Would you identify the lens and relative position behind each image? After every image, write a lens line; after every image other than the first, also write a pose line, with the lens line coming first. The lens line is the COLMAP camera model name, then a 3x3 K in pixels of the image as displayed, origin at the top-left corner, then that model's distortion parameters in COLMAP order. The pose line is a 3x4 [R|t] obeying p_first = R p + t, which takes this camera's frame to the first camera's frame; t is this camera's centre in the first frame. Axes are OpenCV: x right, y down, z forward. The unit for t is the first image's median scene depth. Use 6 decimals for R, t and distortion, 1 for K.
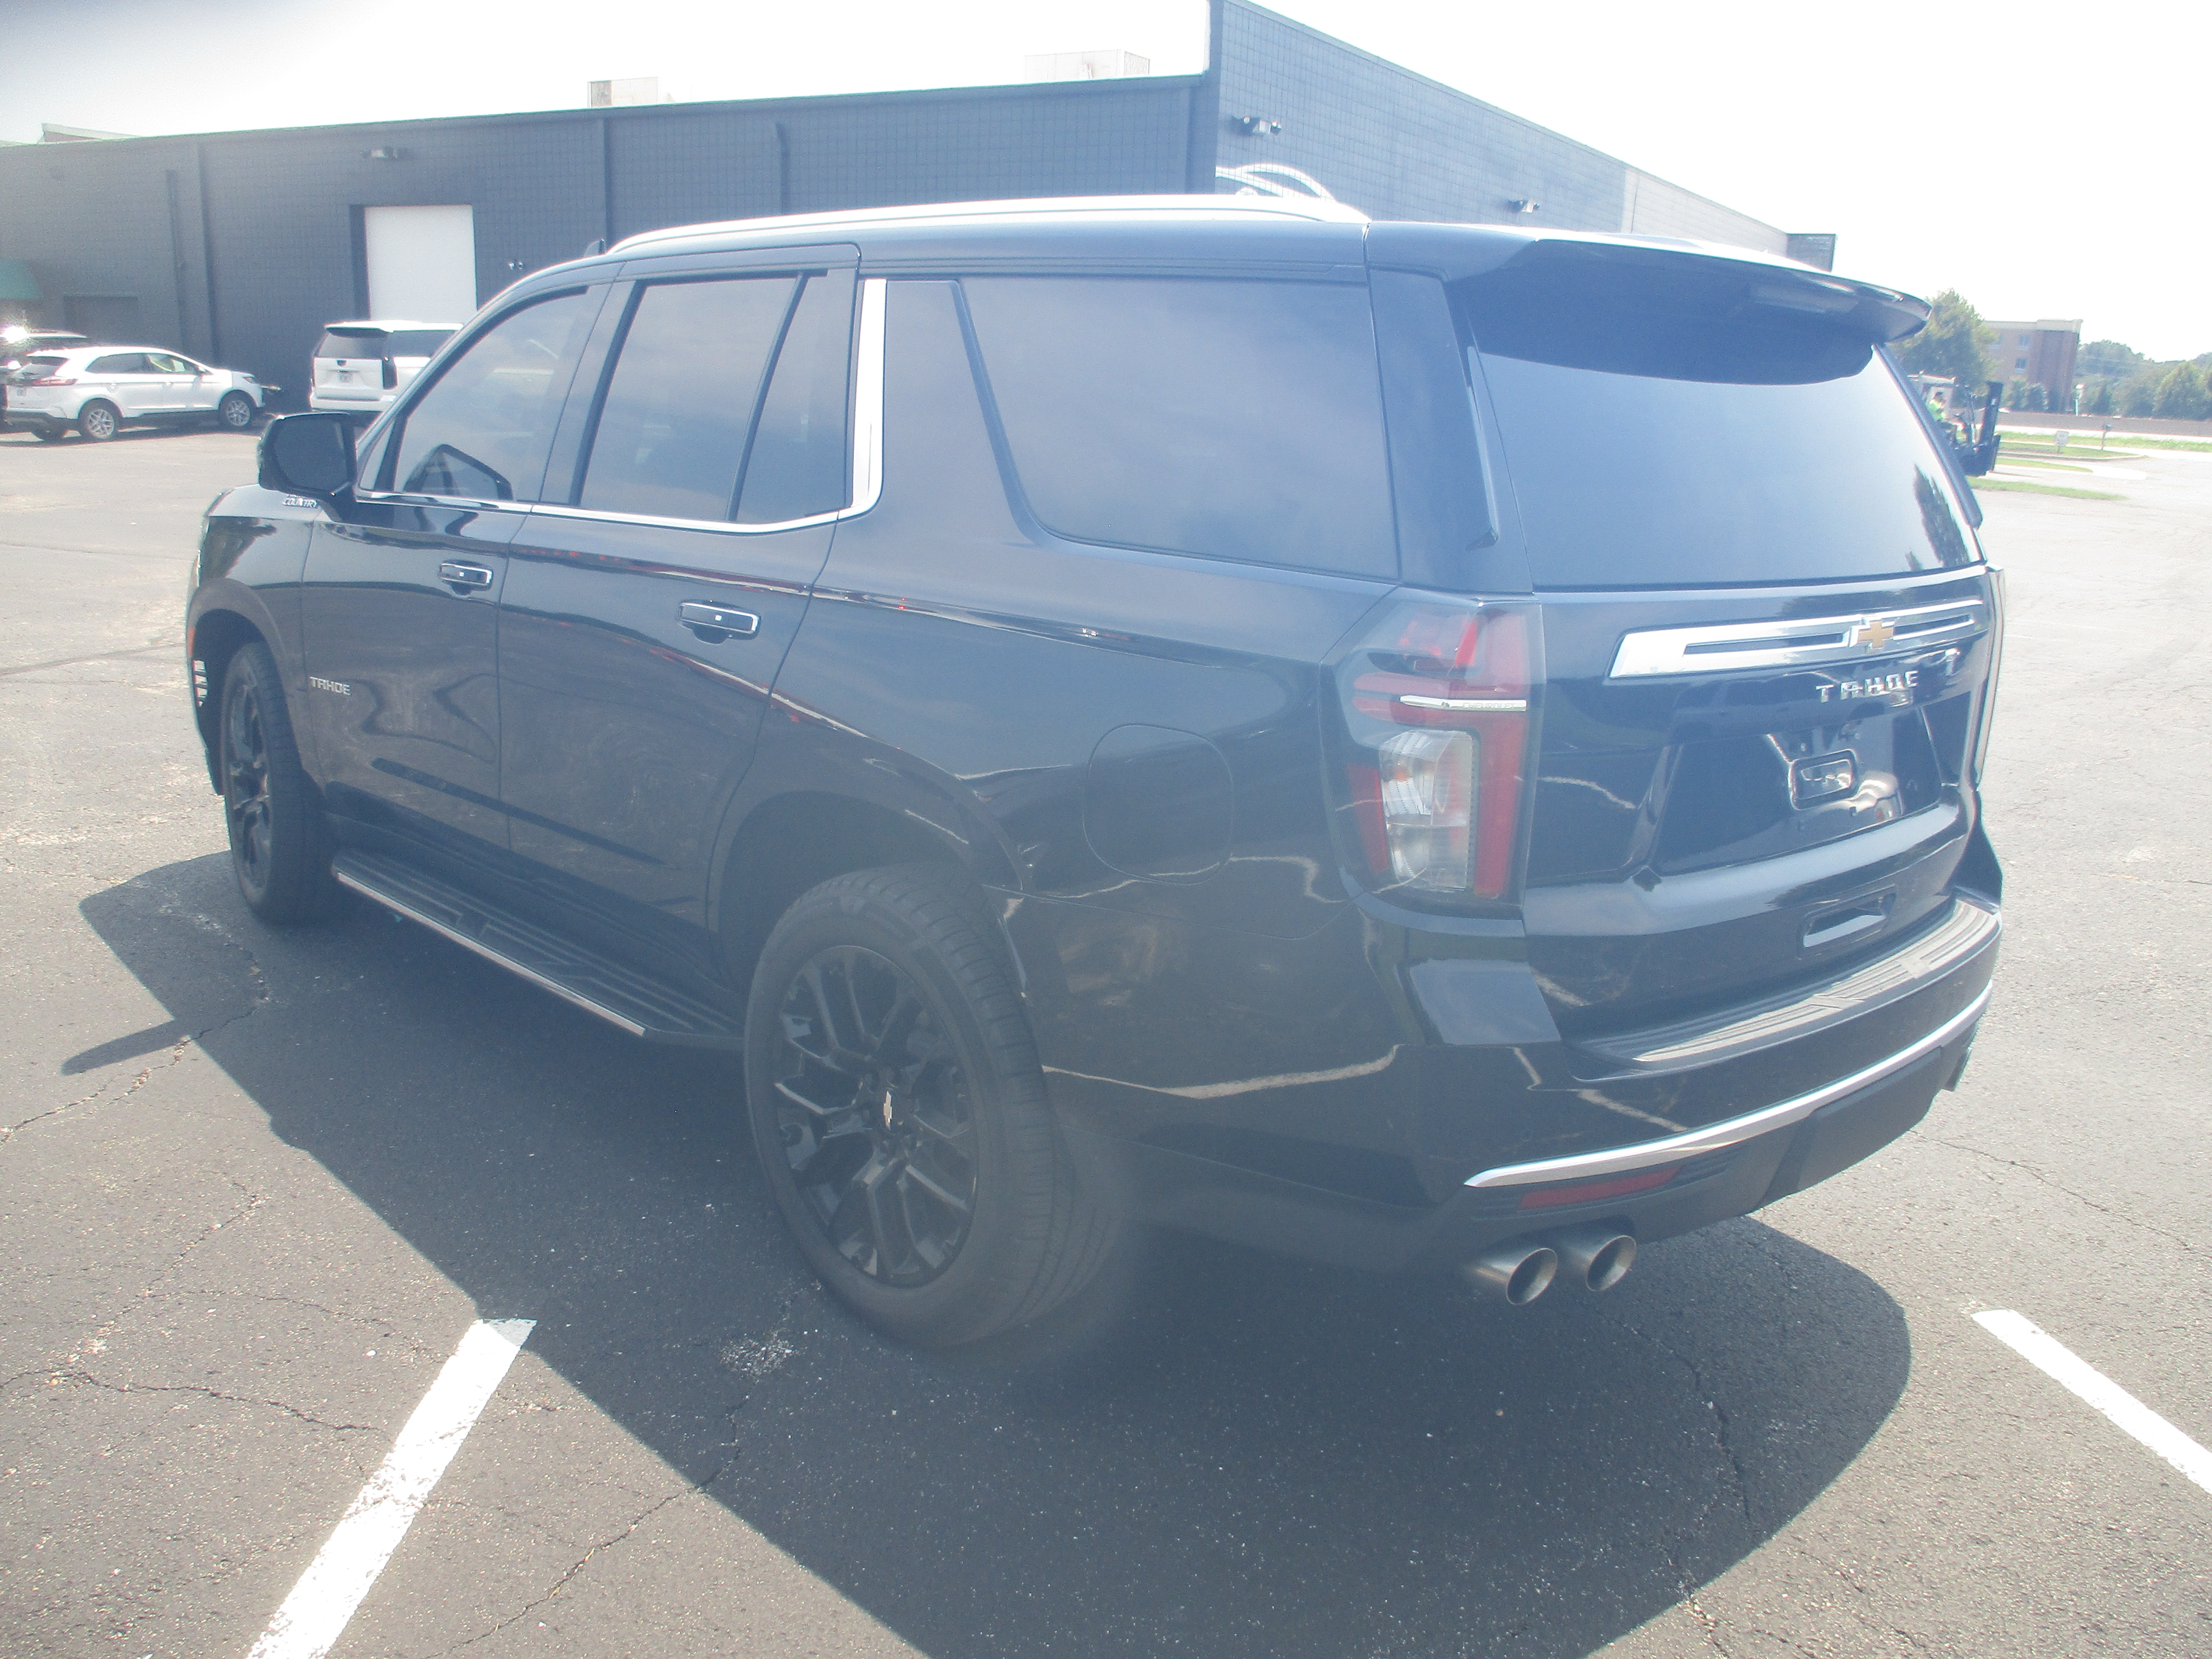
lens RADIAL K [[1820.8, 0, 1108.2], [0, 1820.8, 824.8], [0, 0, 1]] dist [-0.032080, -0.014881]
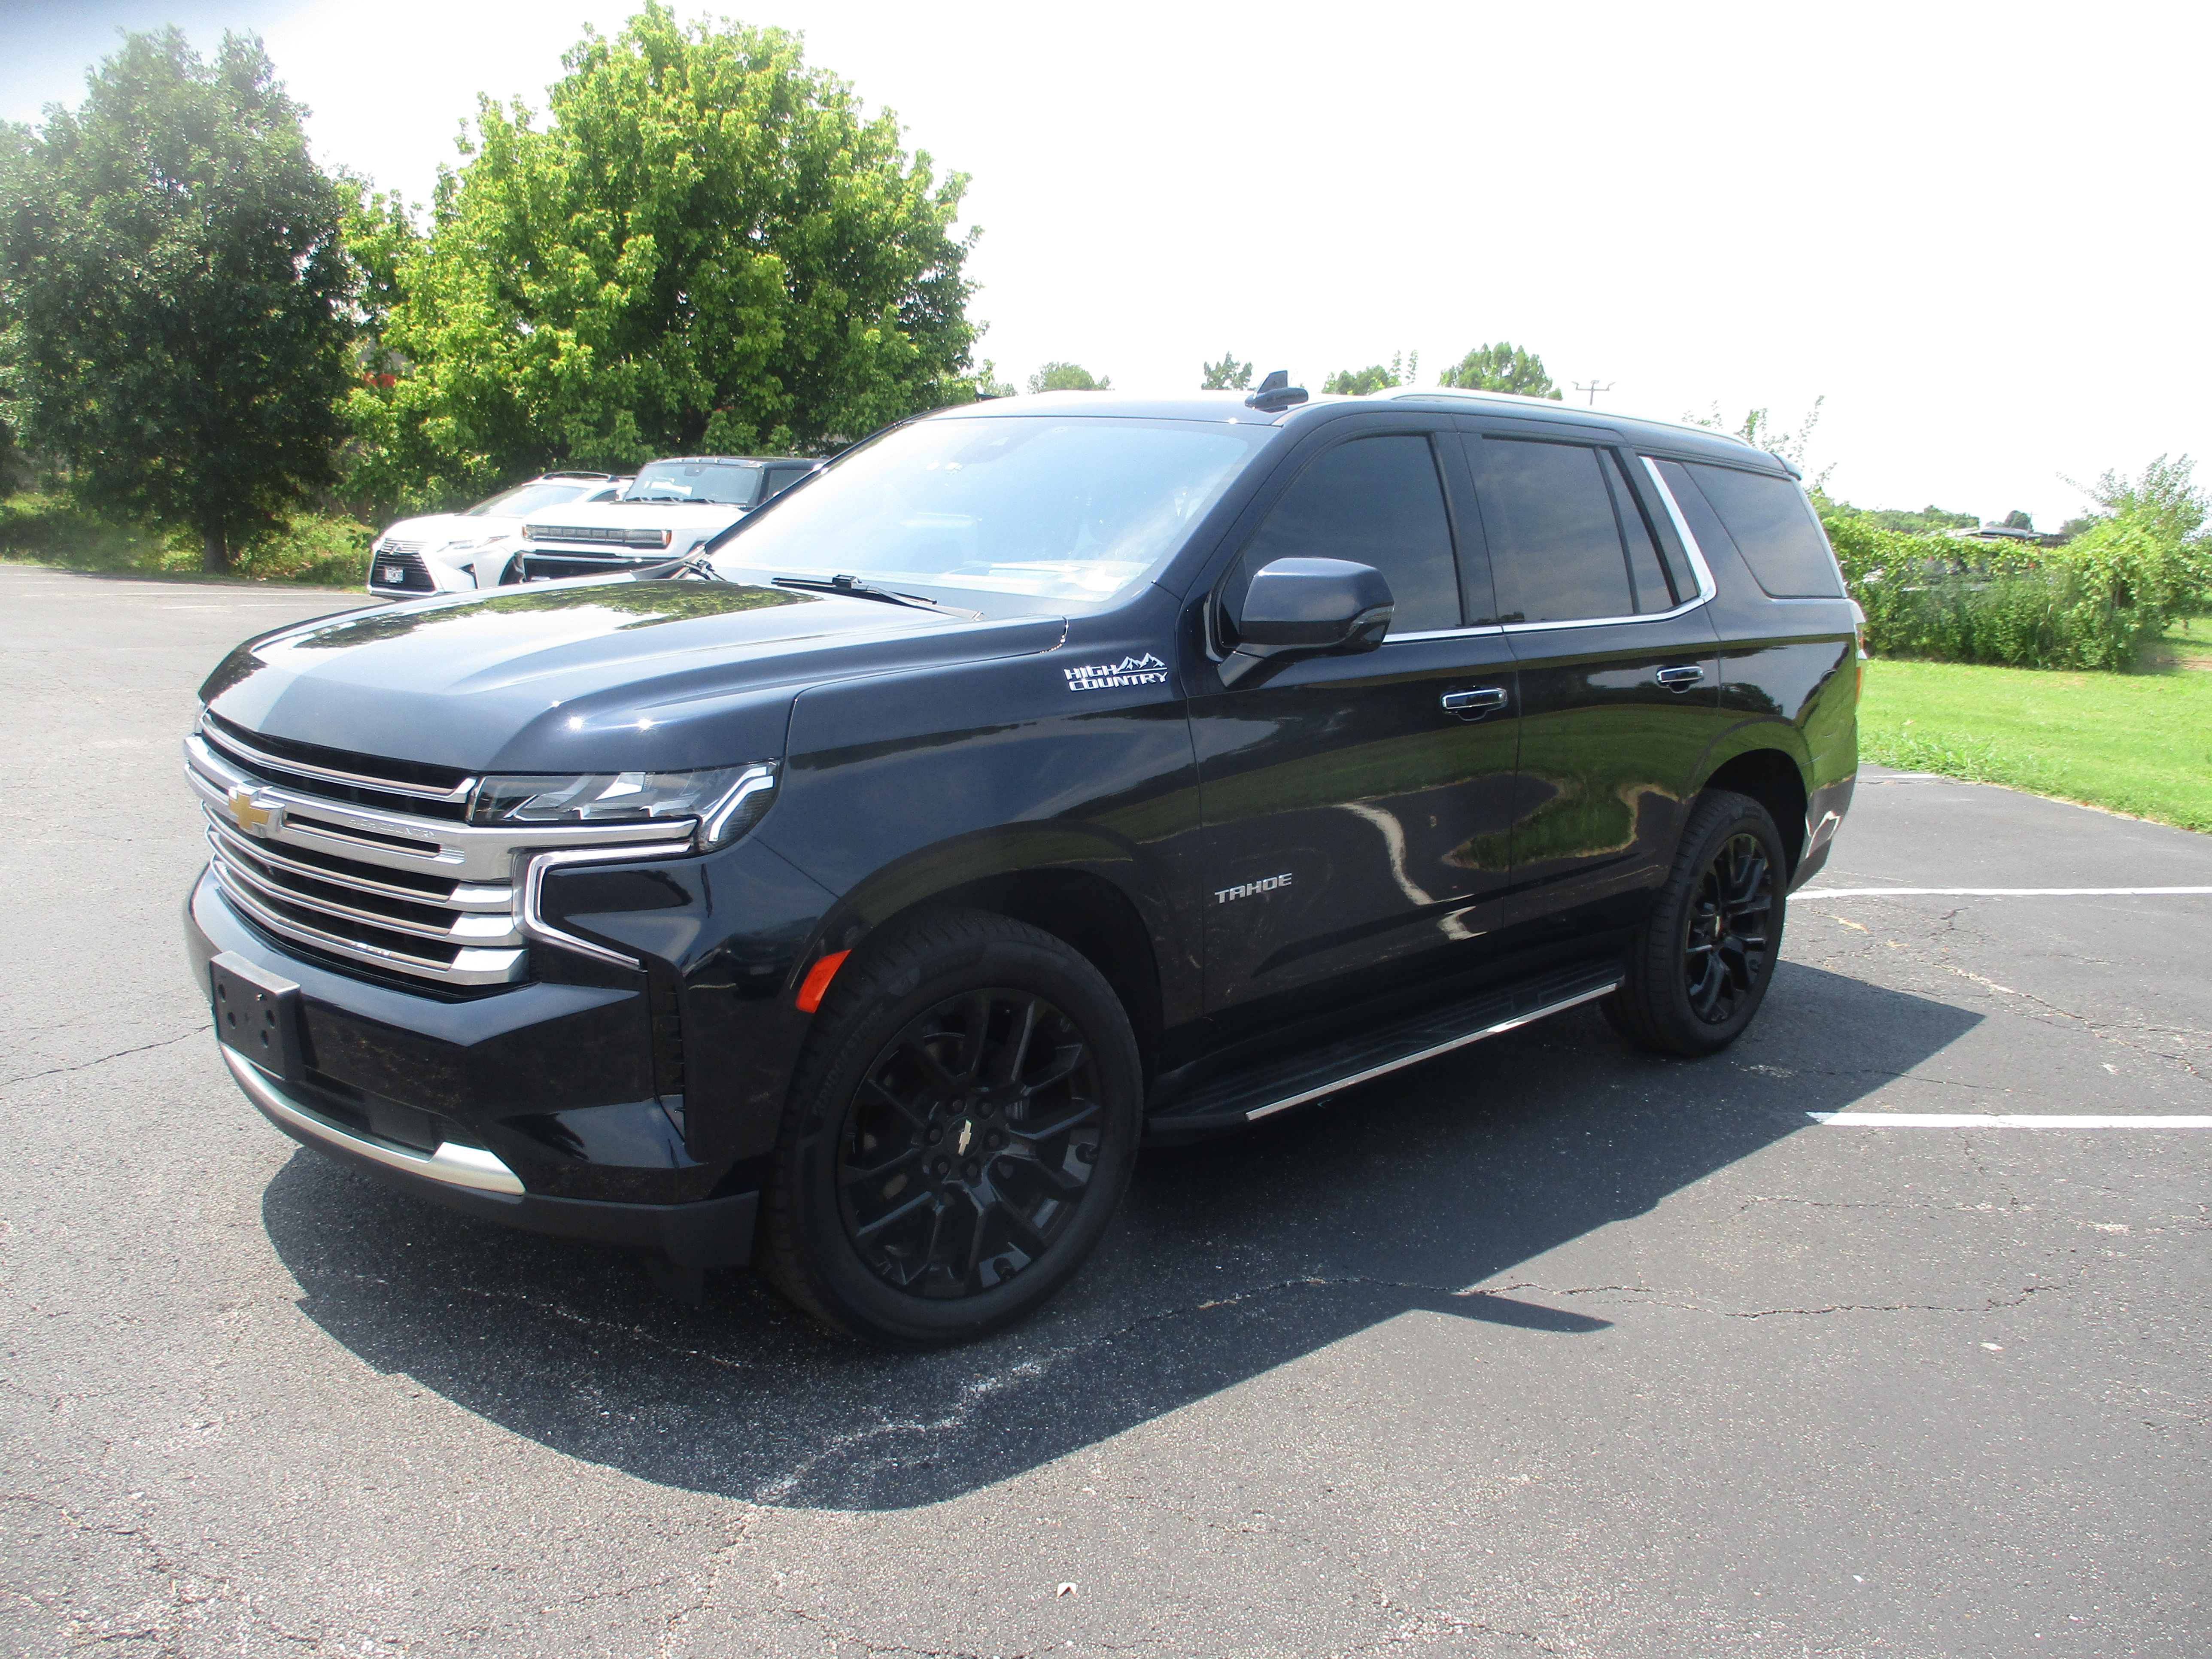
lens RADIAL K [[1820.8, 0, 1109.3], [0, 1820.8, 846.0], [0, 0, 1]] dist [-0.032080, -0.014881]
pose [[-0.043724, -0.229859, 0.972241, -1.468793], [0.181574, 0.955136, 0.233980, -0.360415], [-0.982405, 0.186764, -0.000026, 1.275753]]
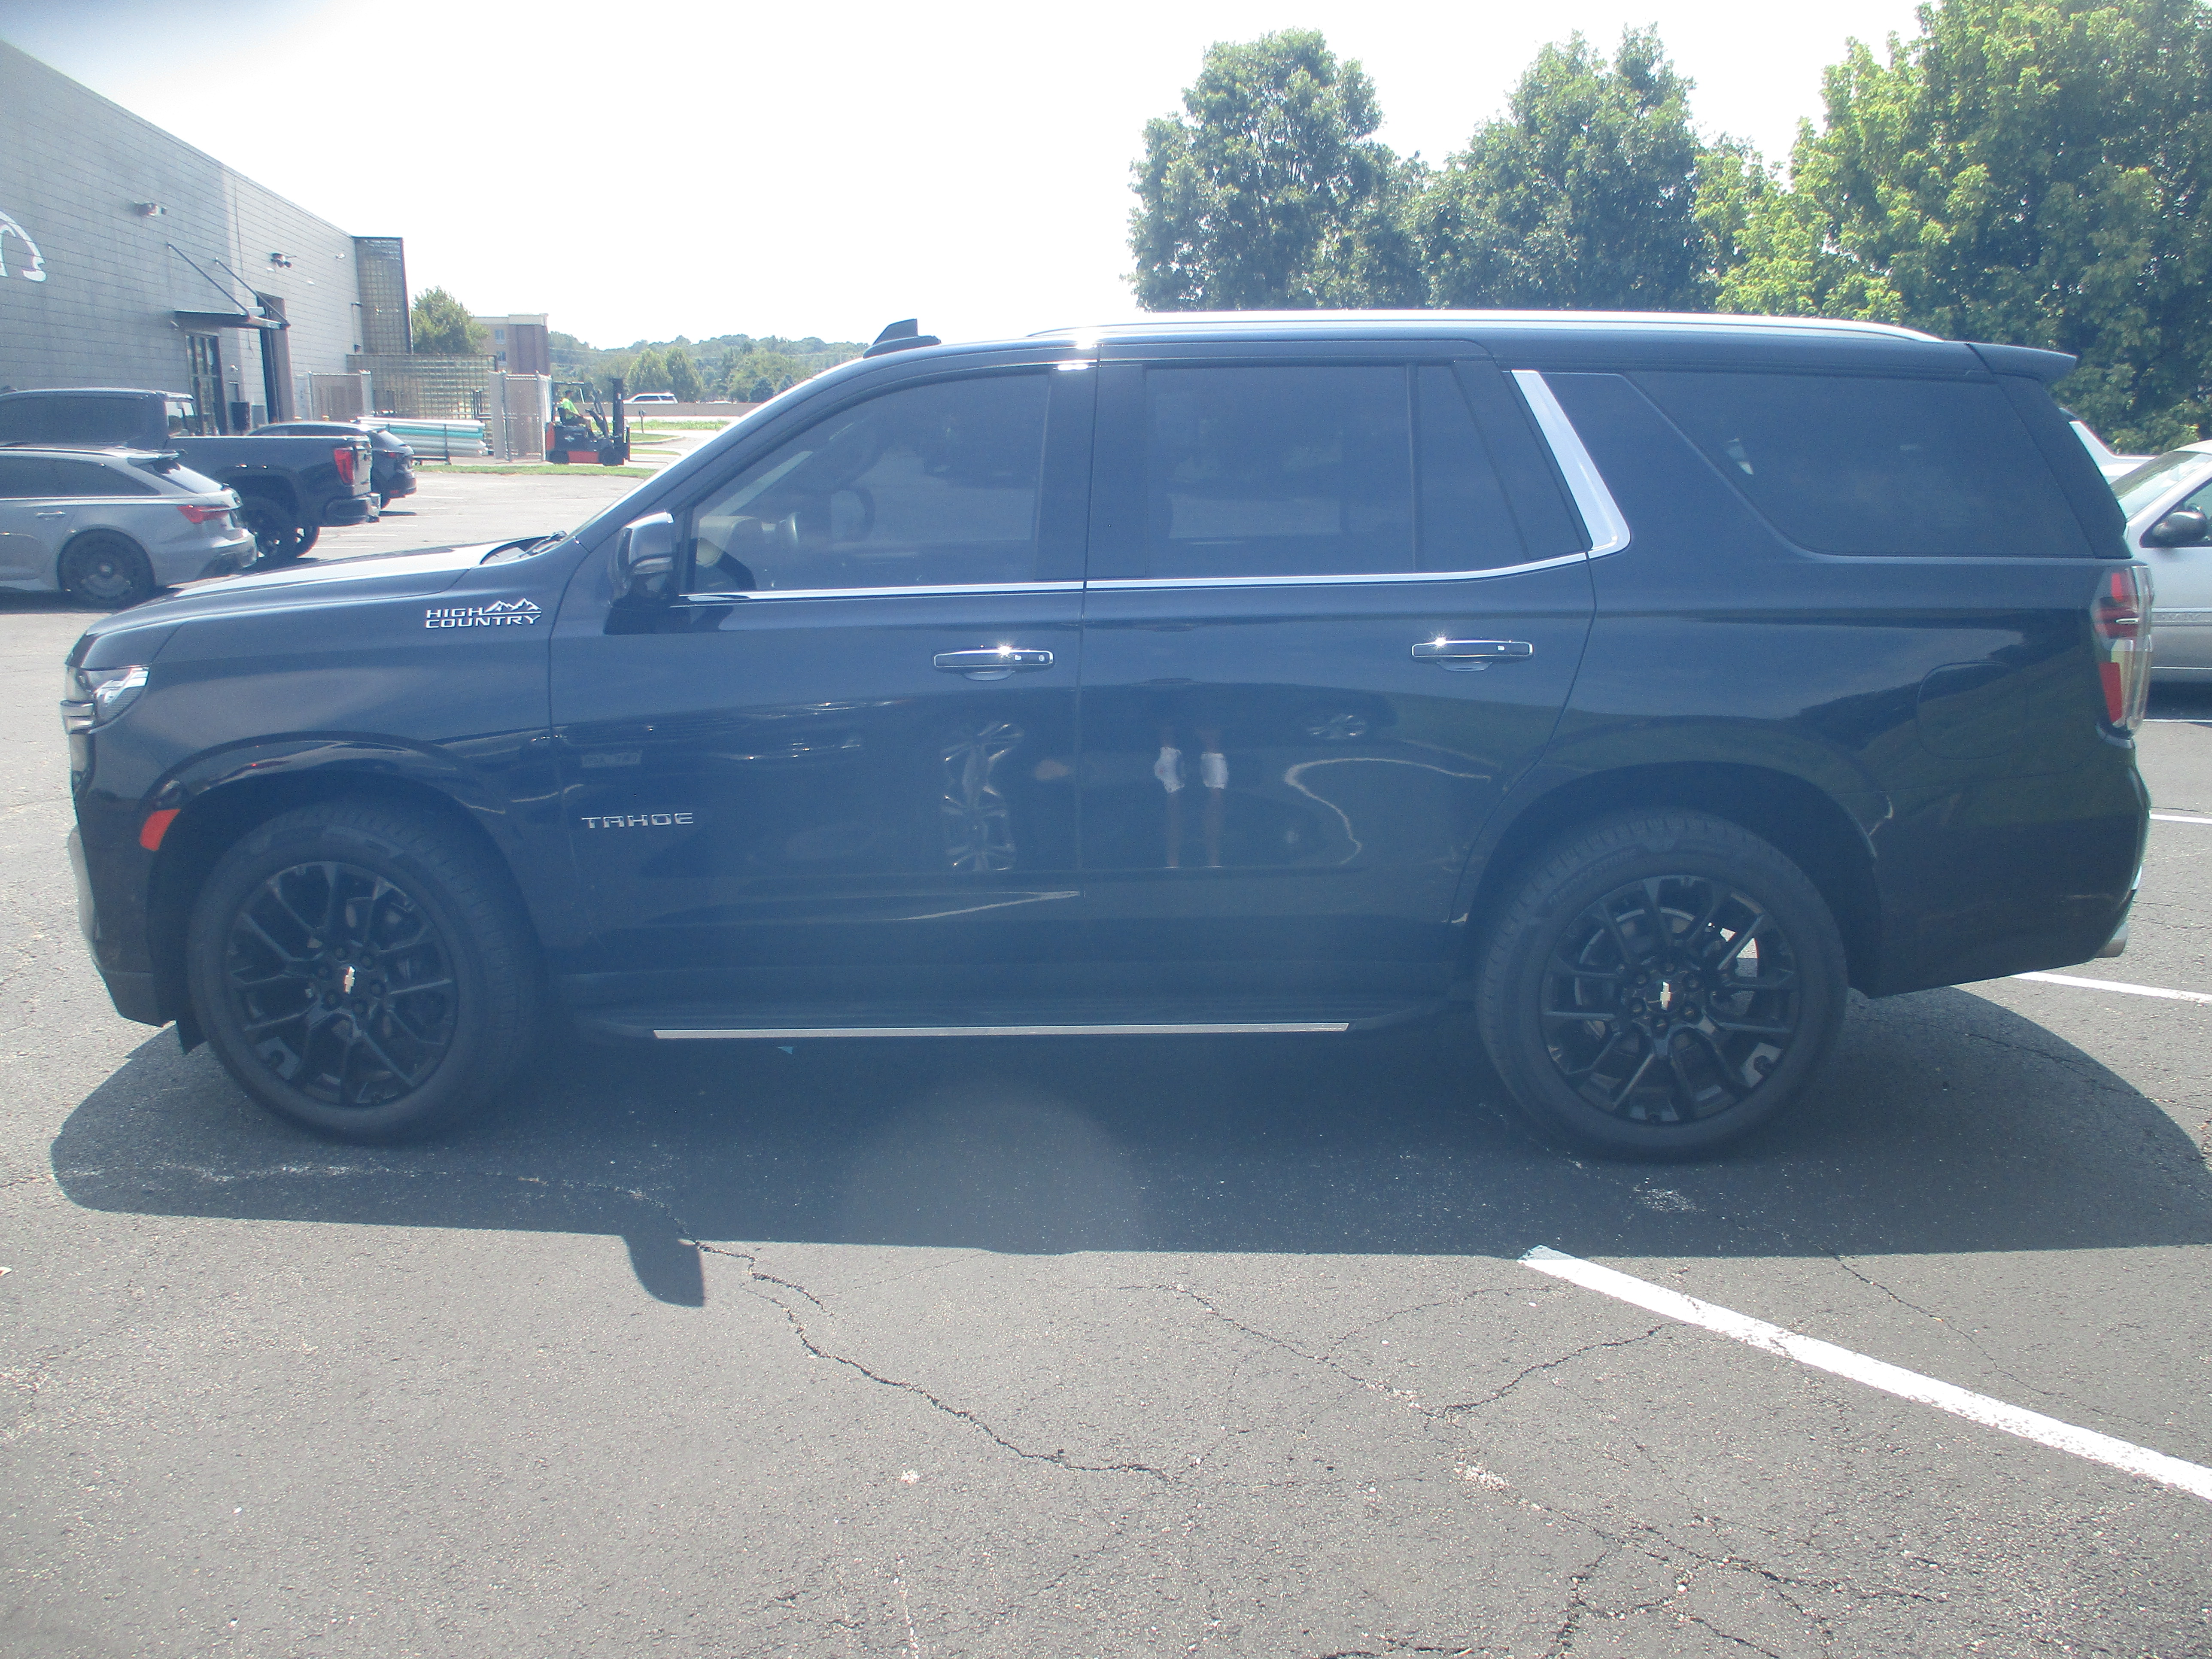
lens RADIAL K [[1820.8, 0, 1106.9], [0, 1820.8, 840.6], [0, 0, 1]] dist [-0.032080, -0.014881]
pose [[0.707216, -0.200681, 0.677918, -1.042695], [0.194105, 0.977136, 0.086764, -0.120189], [-0.679830, 0.070226, 0.730000, 0.243588]]
